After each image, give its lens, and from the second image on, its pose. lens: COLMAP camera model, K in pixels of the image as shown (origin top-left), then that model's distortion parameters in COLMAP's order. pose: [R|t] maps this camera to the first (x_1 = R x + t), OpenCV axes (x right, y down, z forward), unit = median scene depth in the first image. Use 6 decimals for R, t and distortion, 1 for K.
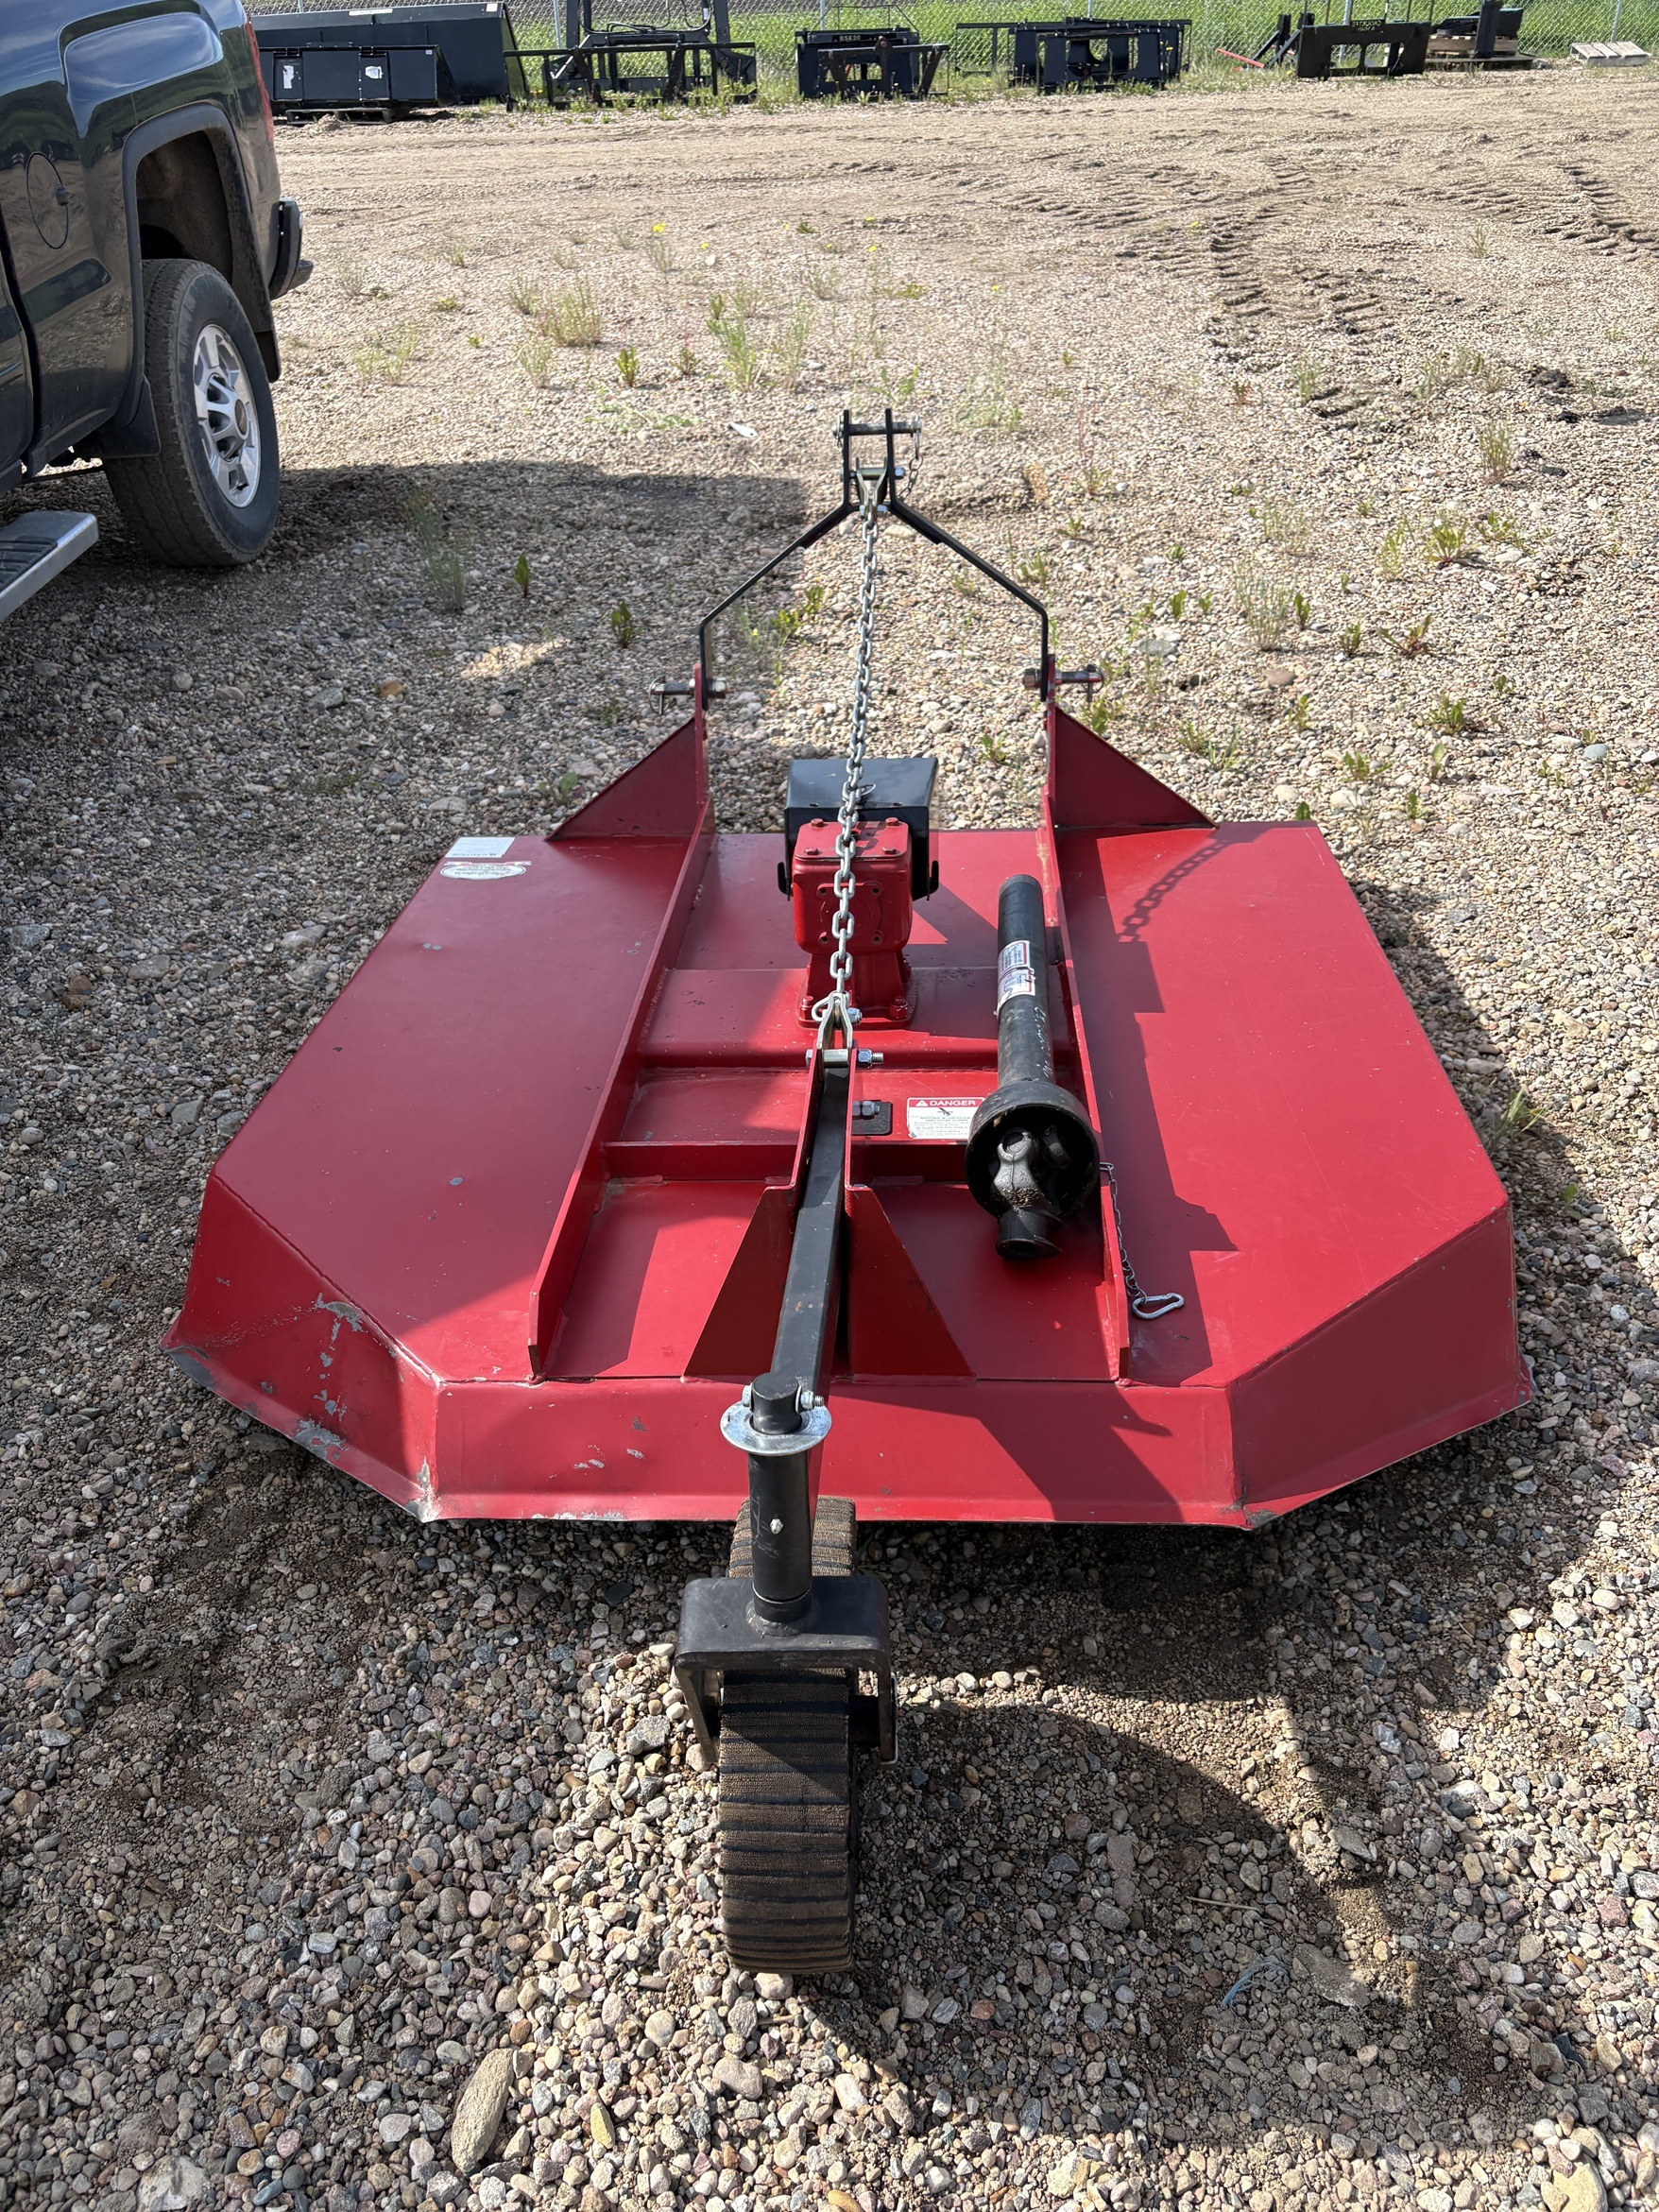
lens RADIAL K [[1670.5, 0, 829.5], [0, 1670.5, 1106.0], [0, 0, 1]] dist [0.051993, -0.067529]
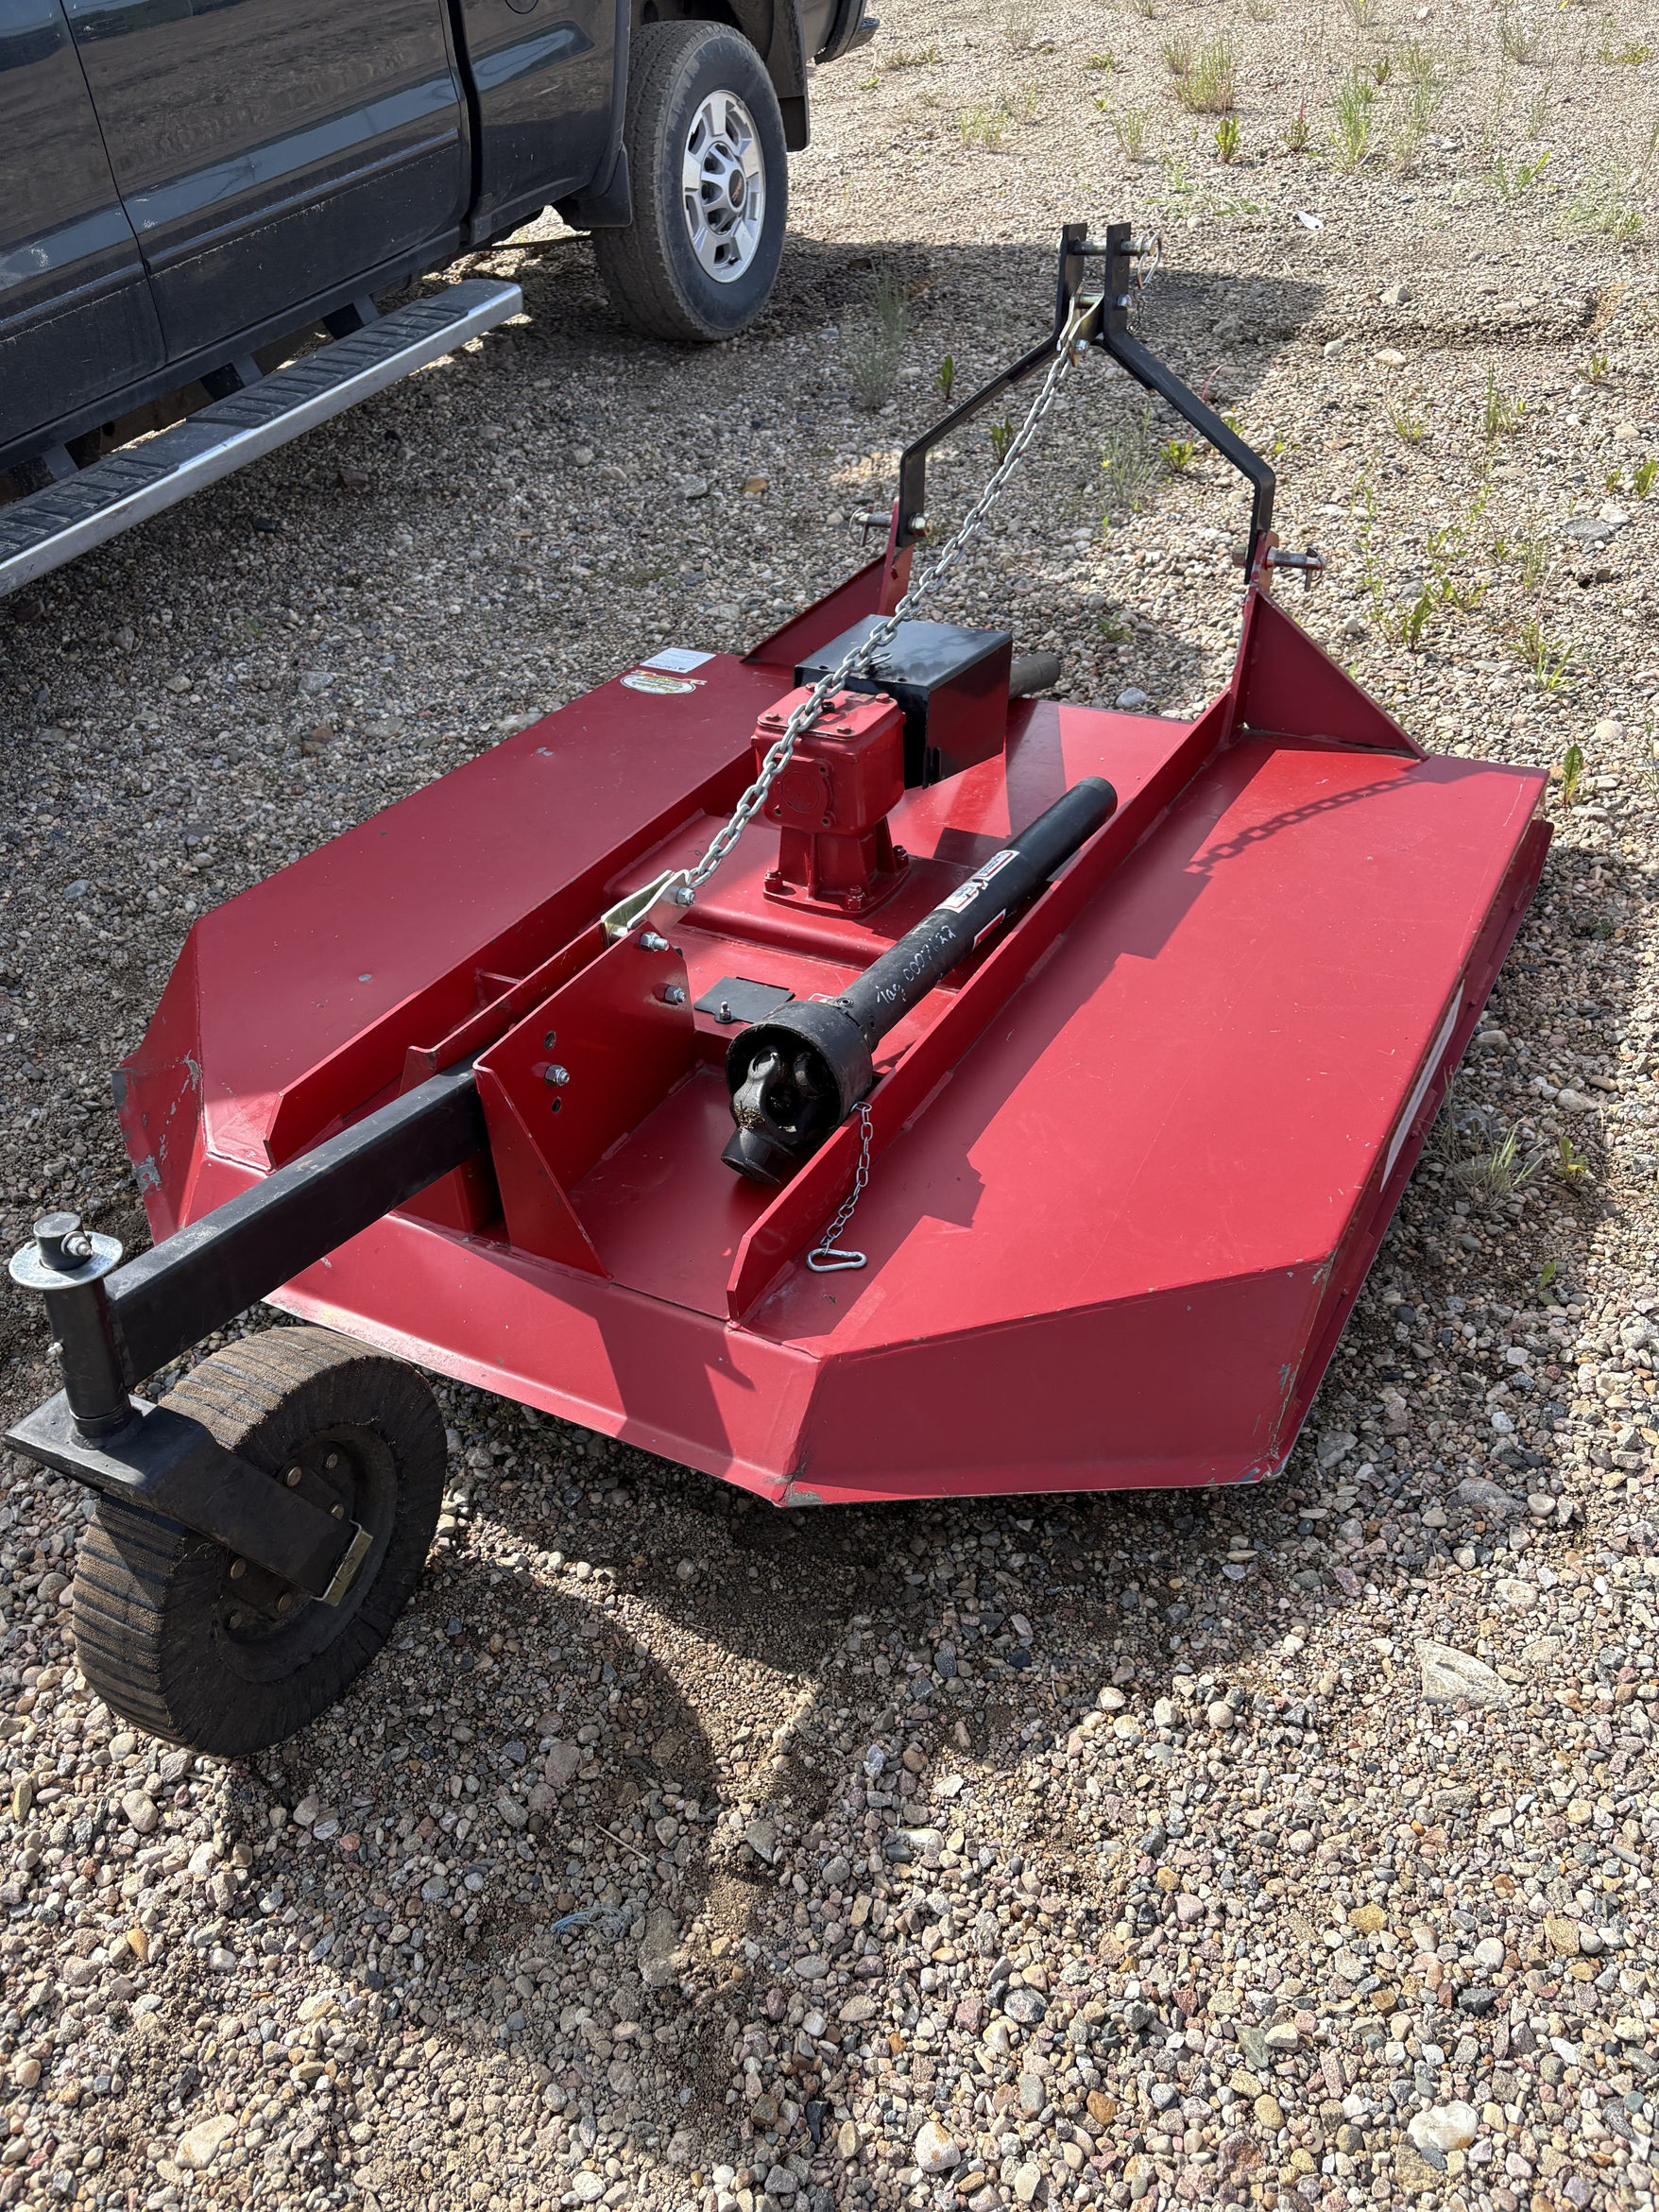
lens RADIAL K [[1704.6, 0, 829.5], [0, 1704.6, 1106.0], [0, 0, 1]] dist [0.018724, 0.004242]
pose [[0.905185, 0.236008, -0.353468, 0.492291], [-0.195721, 0.969694, 0.146243, -0.101086], [0.377271, -0.063196, 0.923944, 0.111763]]
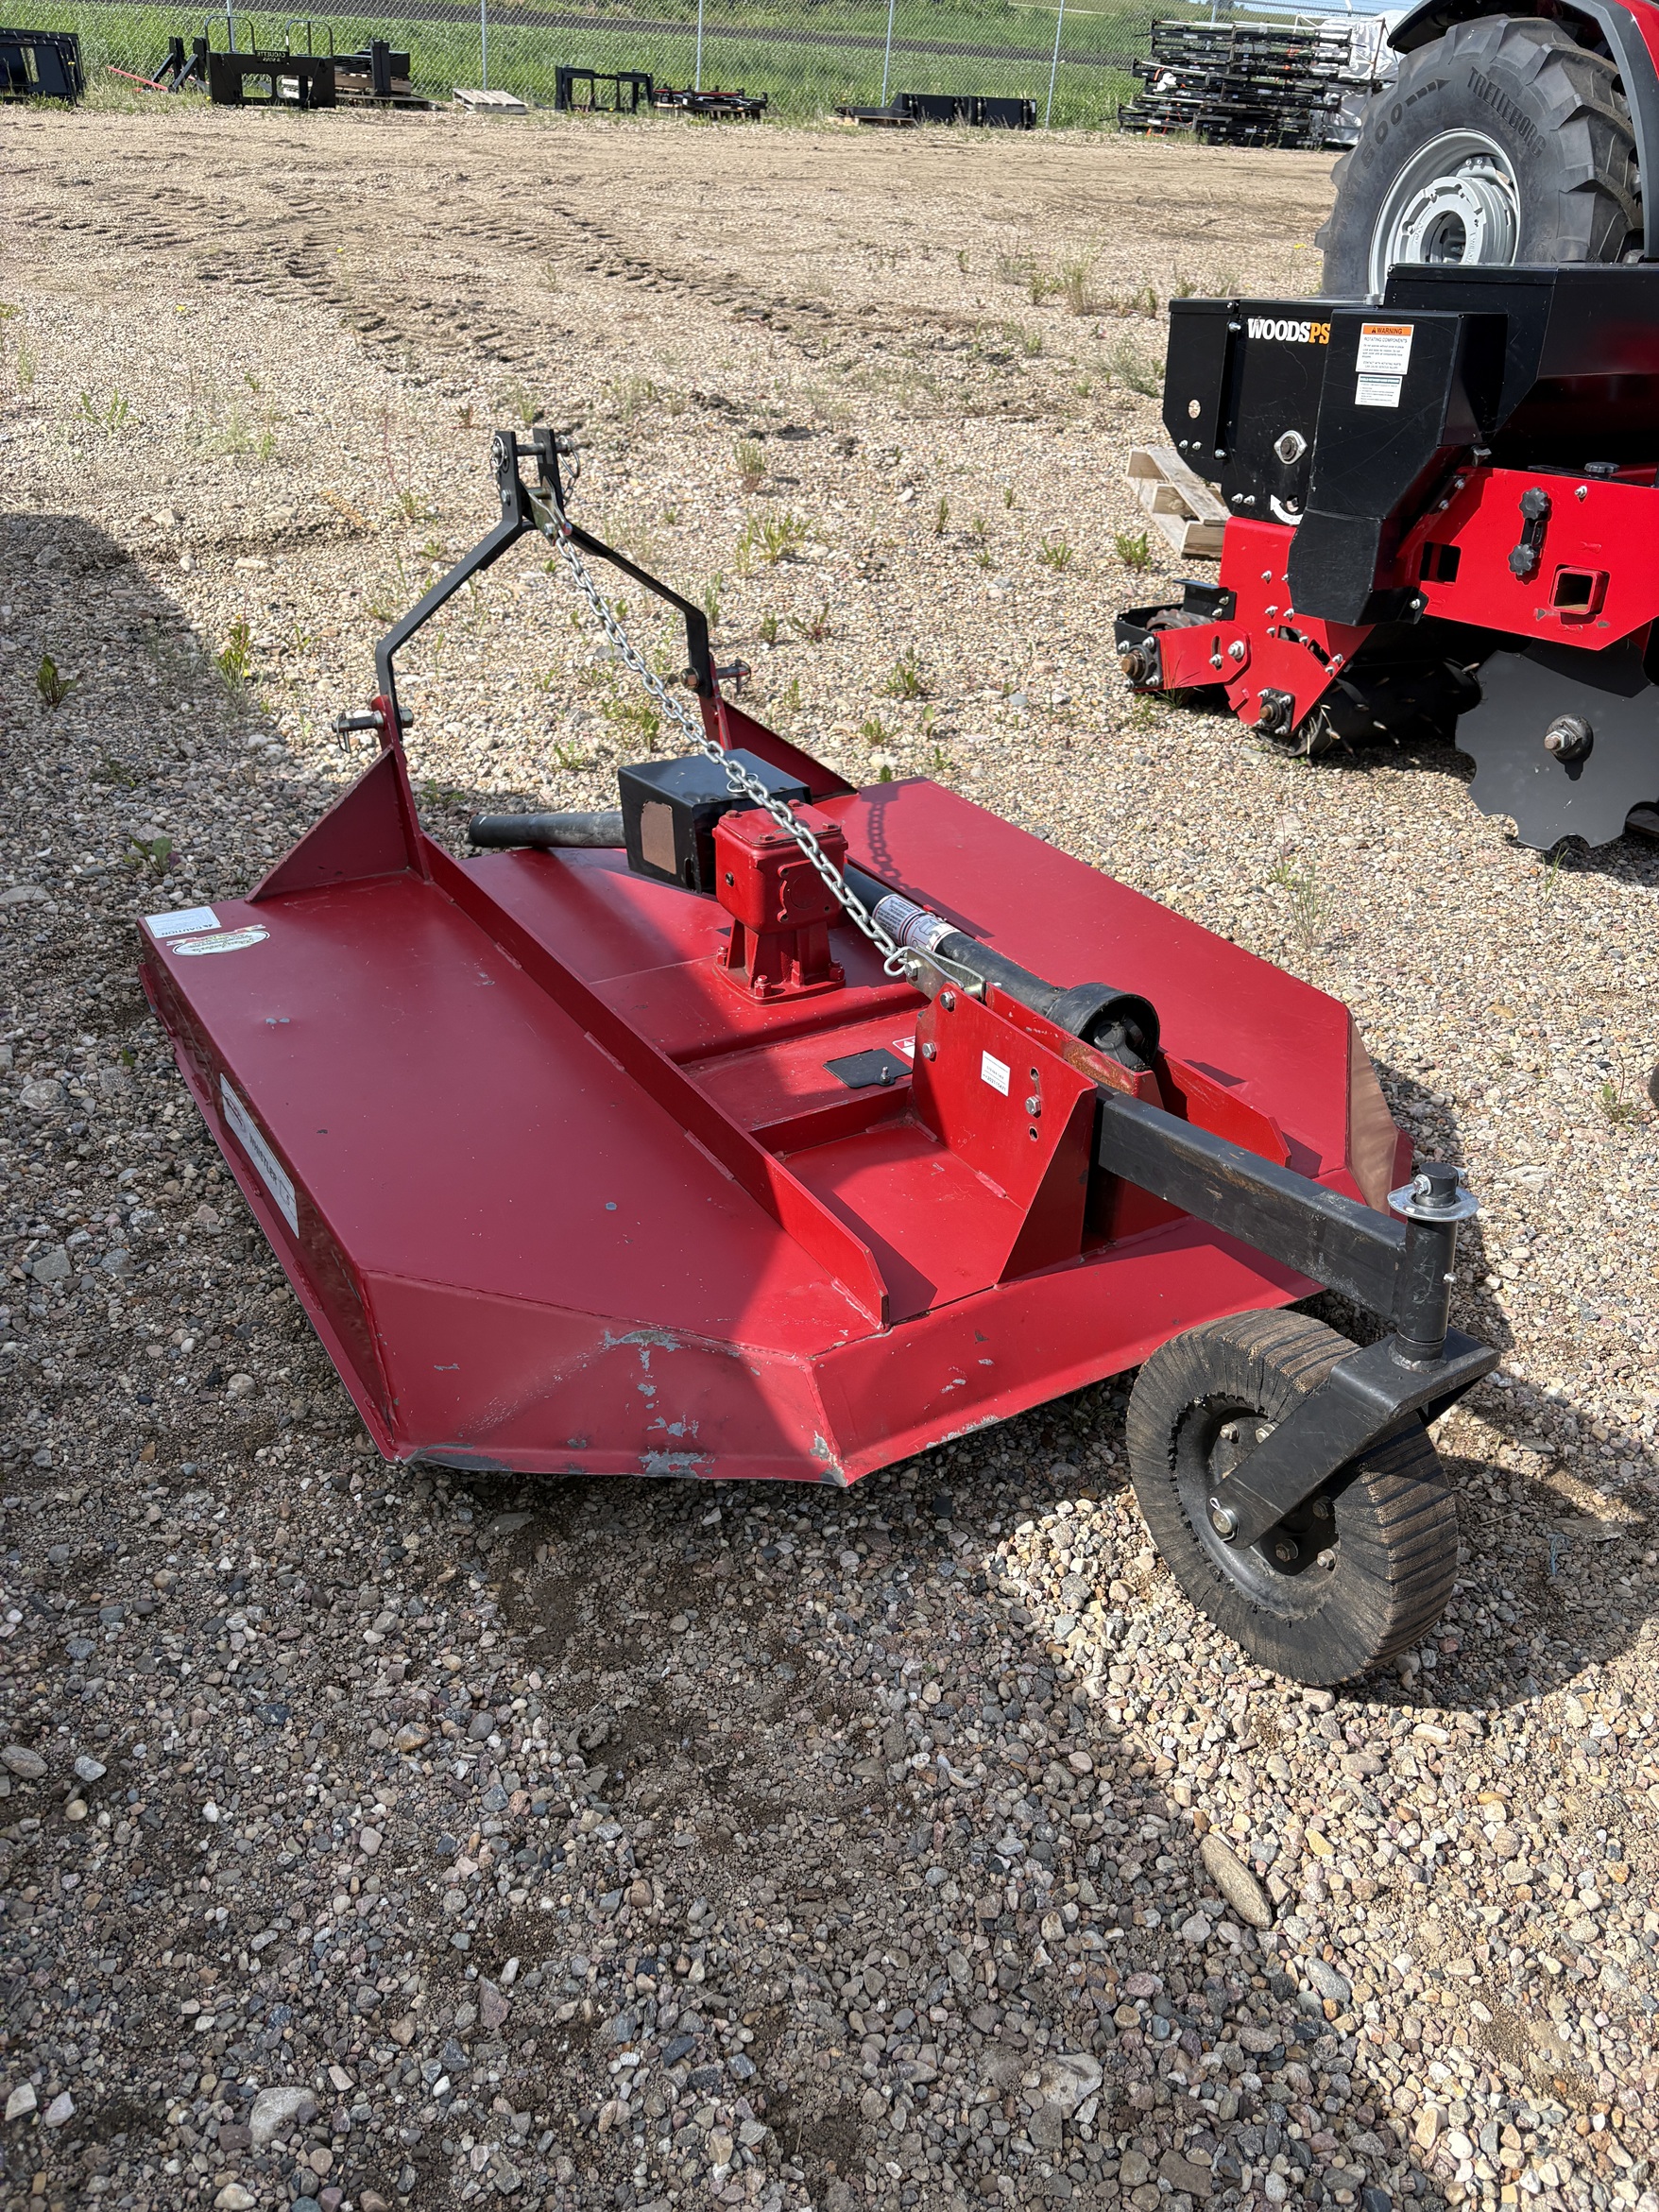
lens RADIAL K [[1695.1, 0, 829.5], [0, 1695.1, 1106.0], [0, 0, 1]] dist [0.018677, -0.007724]
pose [[0.819252, -0.230449, 0.525089, -0.693957], [0.239507, 0.969511, 0.051813, -0.036663], [-0.521020, 0.083315, 0.849468, 0.081081]]
